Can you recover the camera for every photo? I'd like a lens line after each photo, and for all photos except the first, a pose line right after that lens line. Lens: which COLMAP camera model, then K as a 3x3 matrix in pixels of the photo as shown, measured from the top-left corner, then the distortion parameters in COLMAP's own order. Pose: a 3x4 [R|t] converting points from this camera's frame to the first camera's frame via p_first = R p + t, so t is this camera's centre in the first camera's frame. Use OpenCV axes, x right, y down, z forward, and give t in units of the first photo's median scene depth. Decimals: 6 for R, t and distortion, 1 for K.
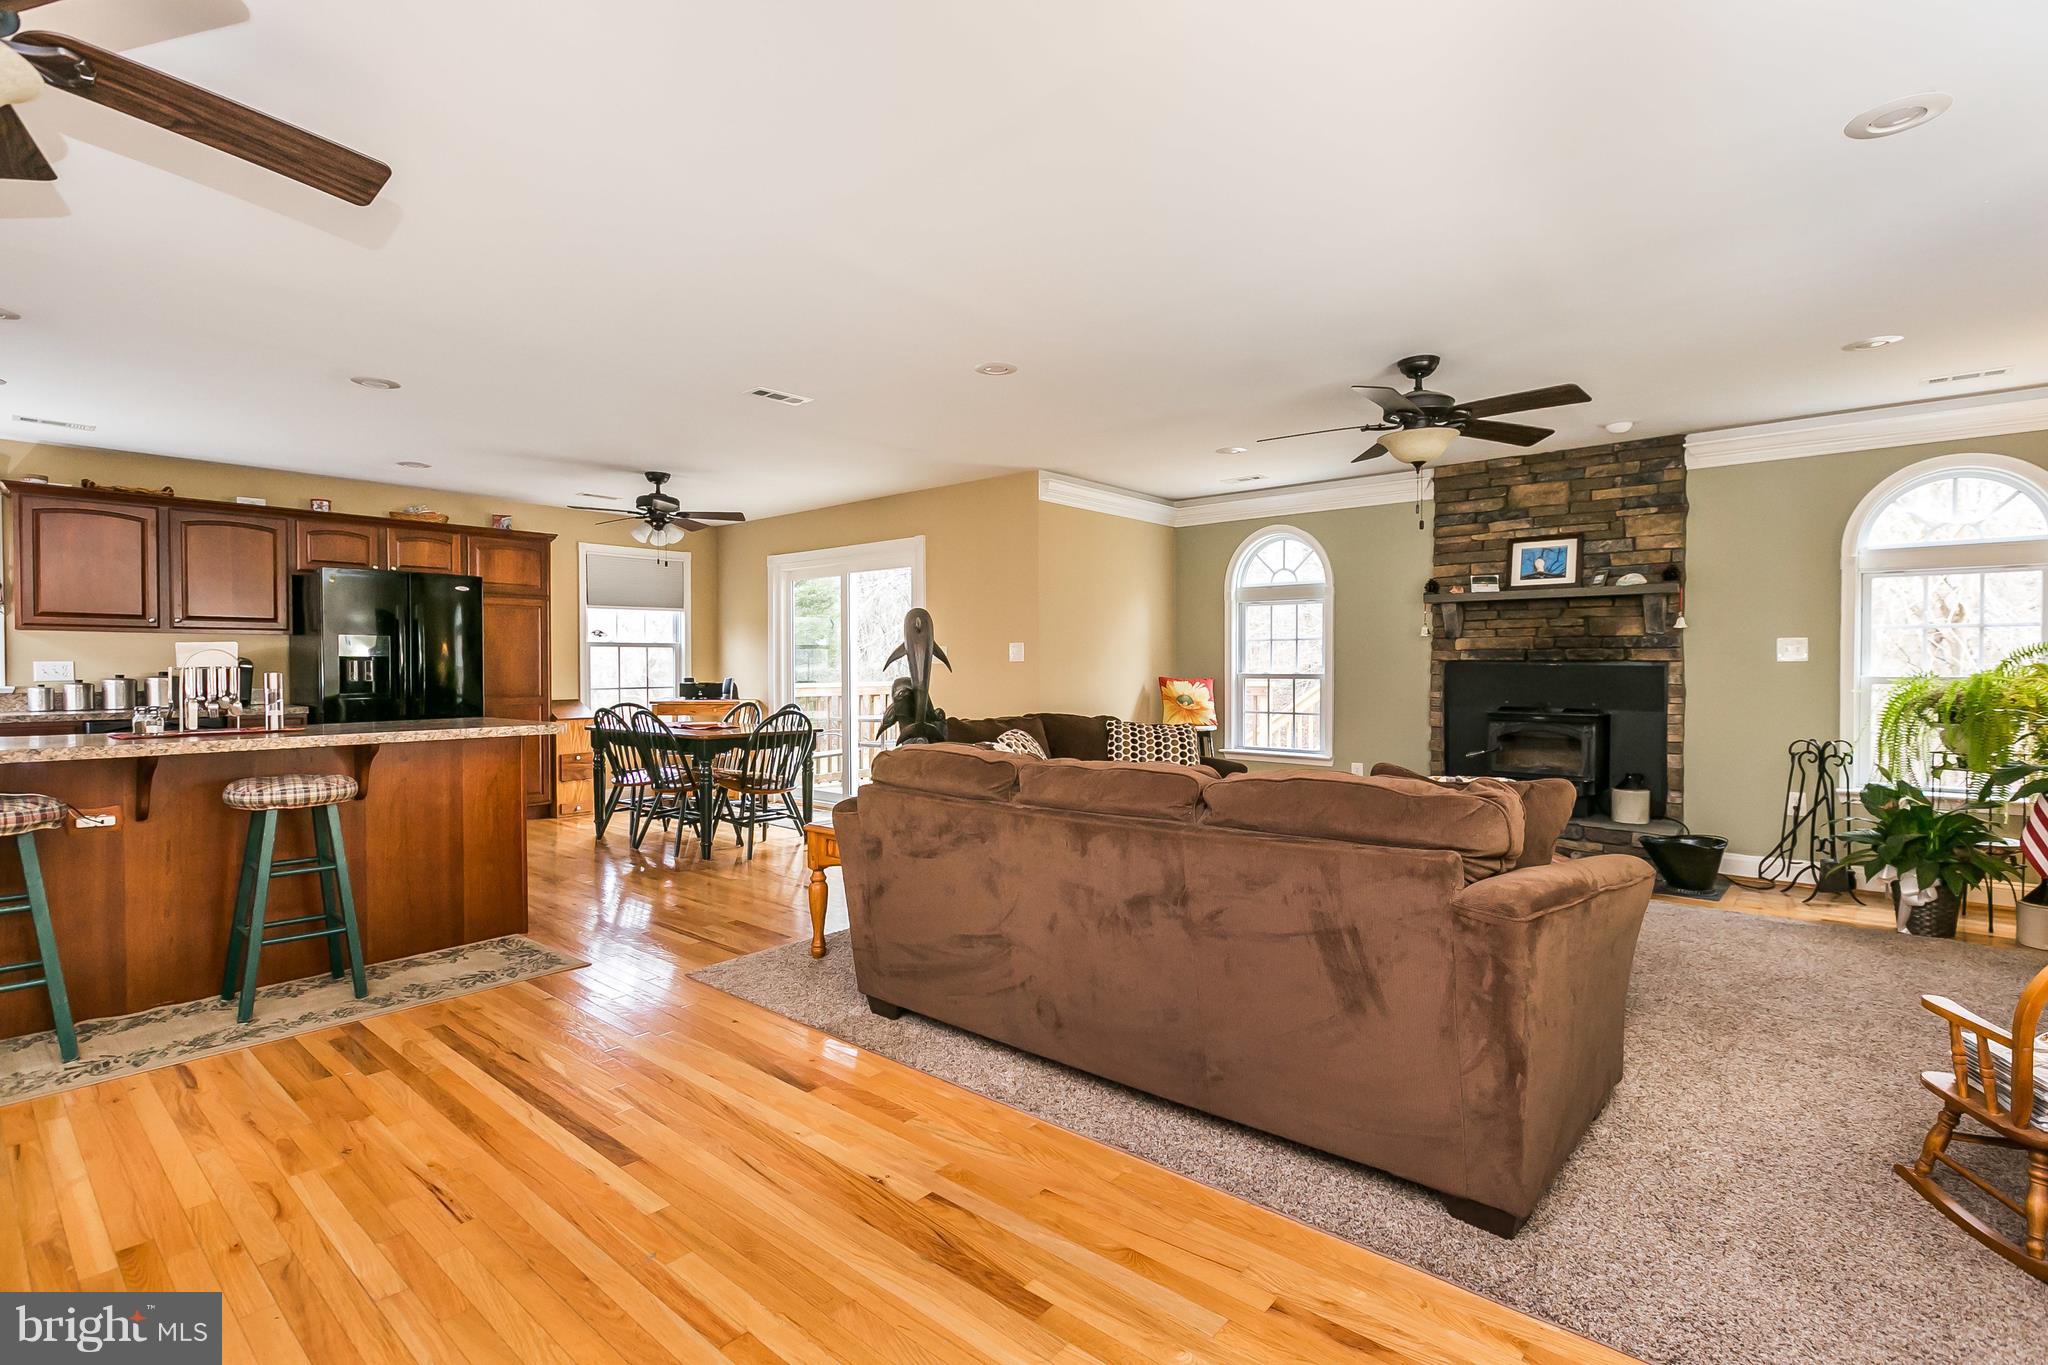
lens RADIAL K [[925.4, 0, 1051.5], [0, 925.4, 671.2], [0, 0, 1]] dist [0.008828, -0.000426]
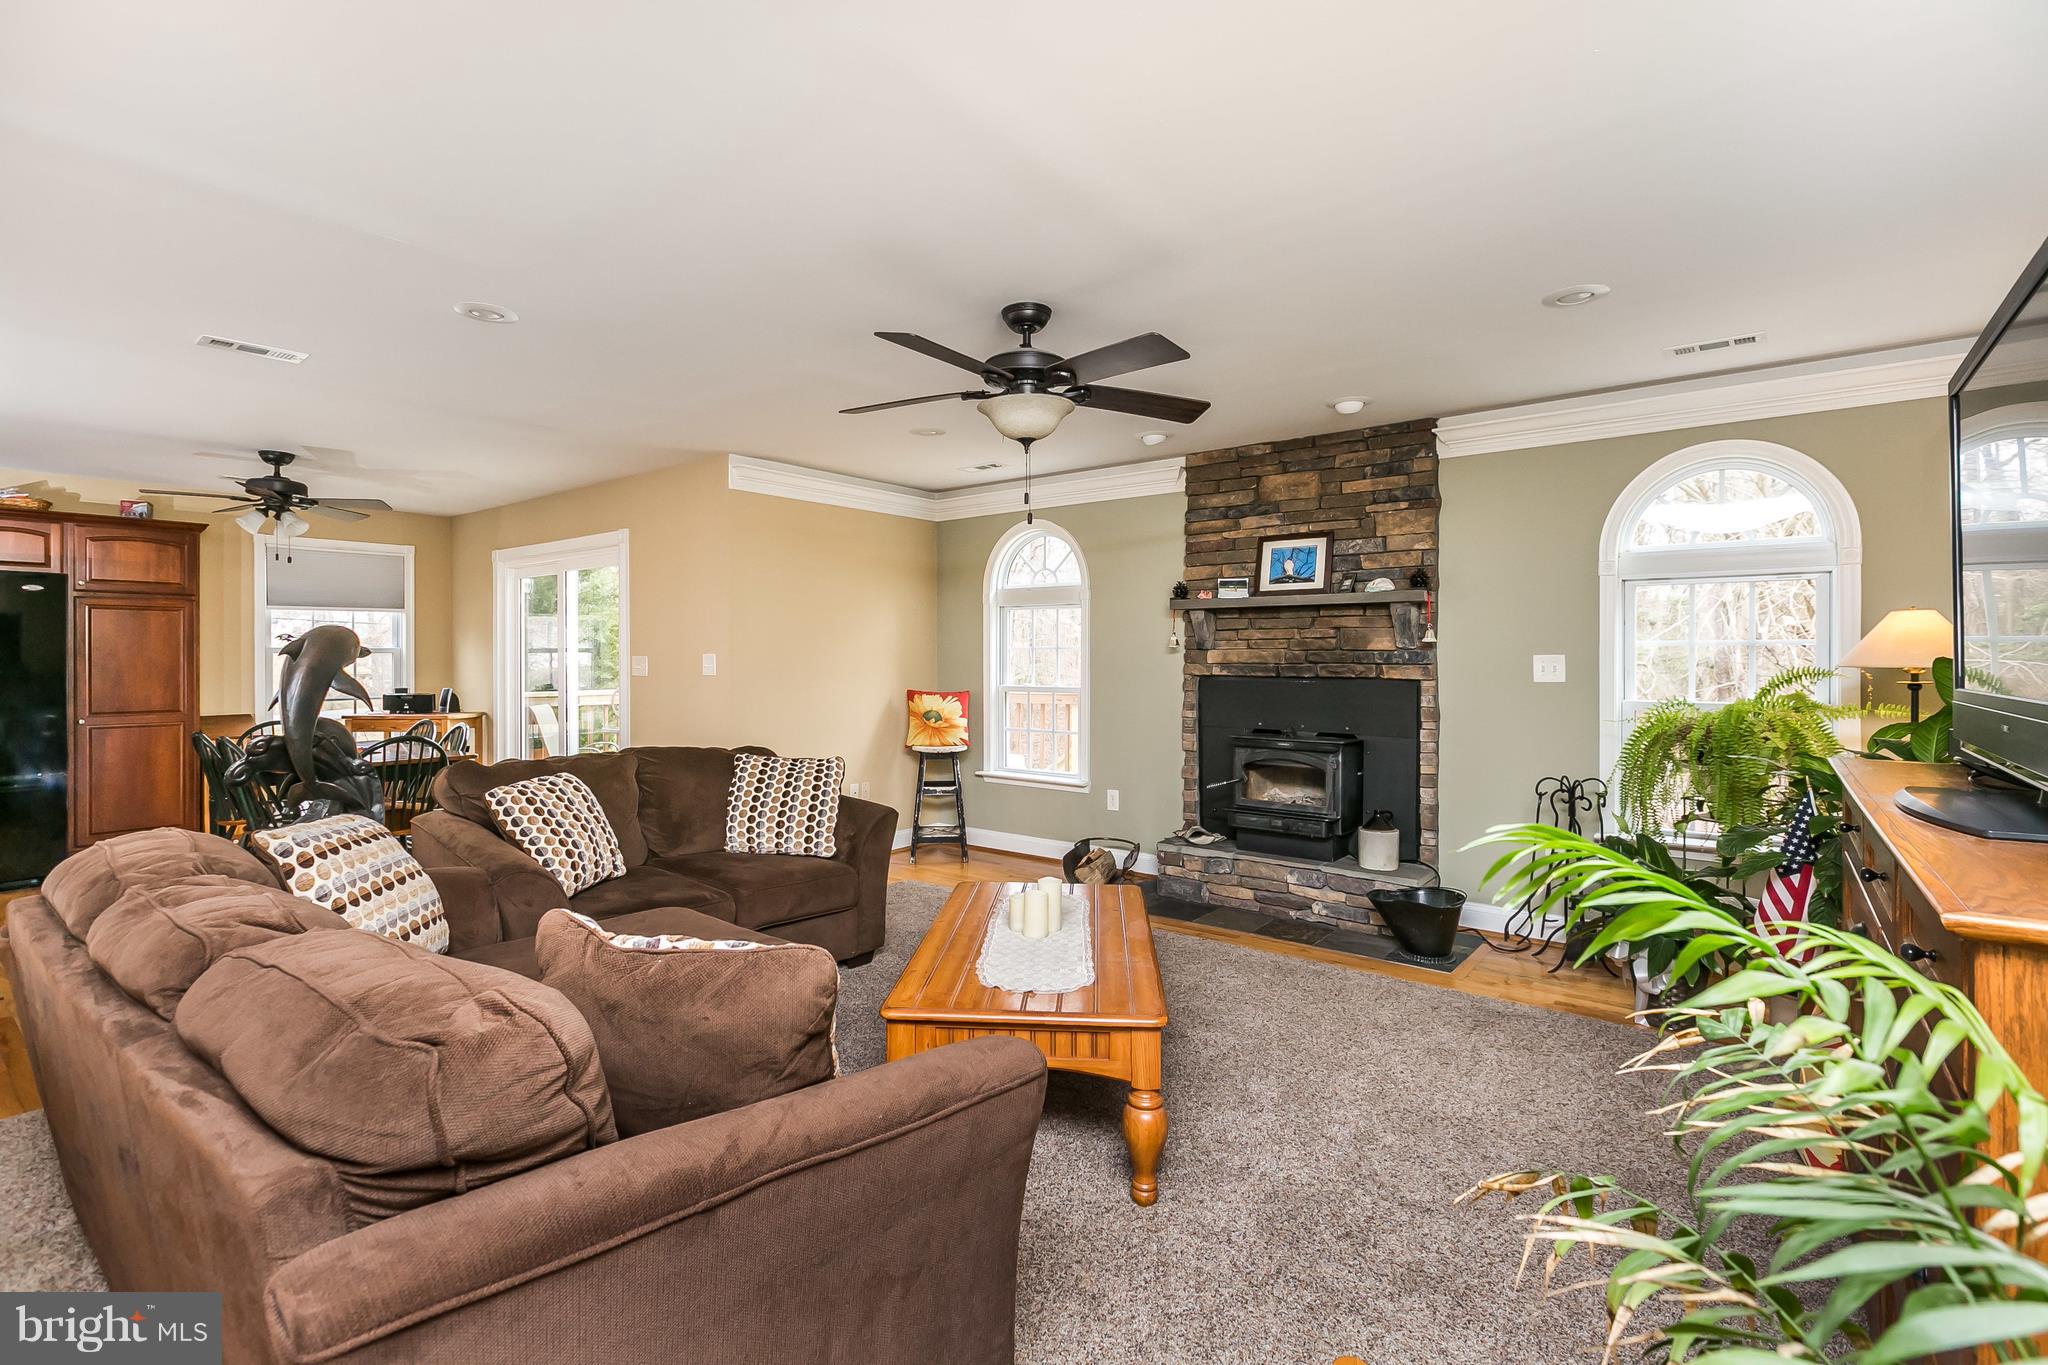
lens RADIAL K [[925.4, 0, 1011.4], [0, 925.4, 650.4], [0, 0, 1]] dist [0.008828, -0.000426]
pose [[0.999236, 0.001496, 0.039057, 0.234346], [-0.000838, 0.999857, -0.016864, -0.021803], [-0.039077, 0.016818, 0.999095, 0.144936]]
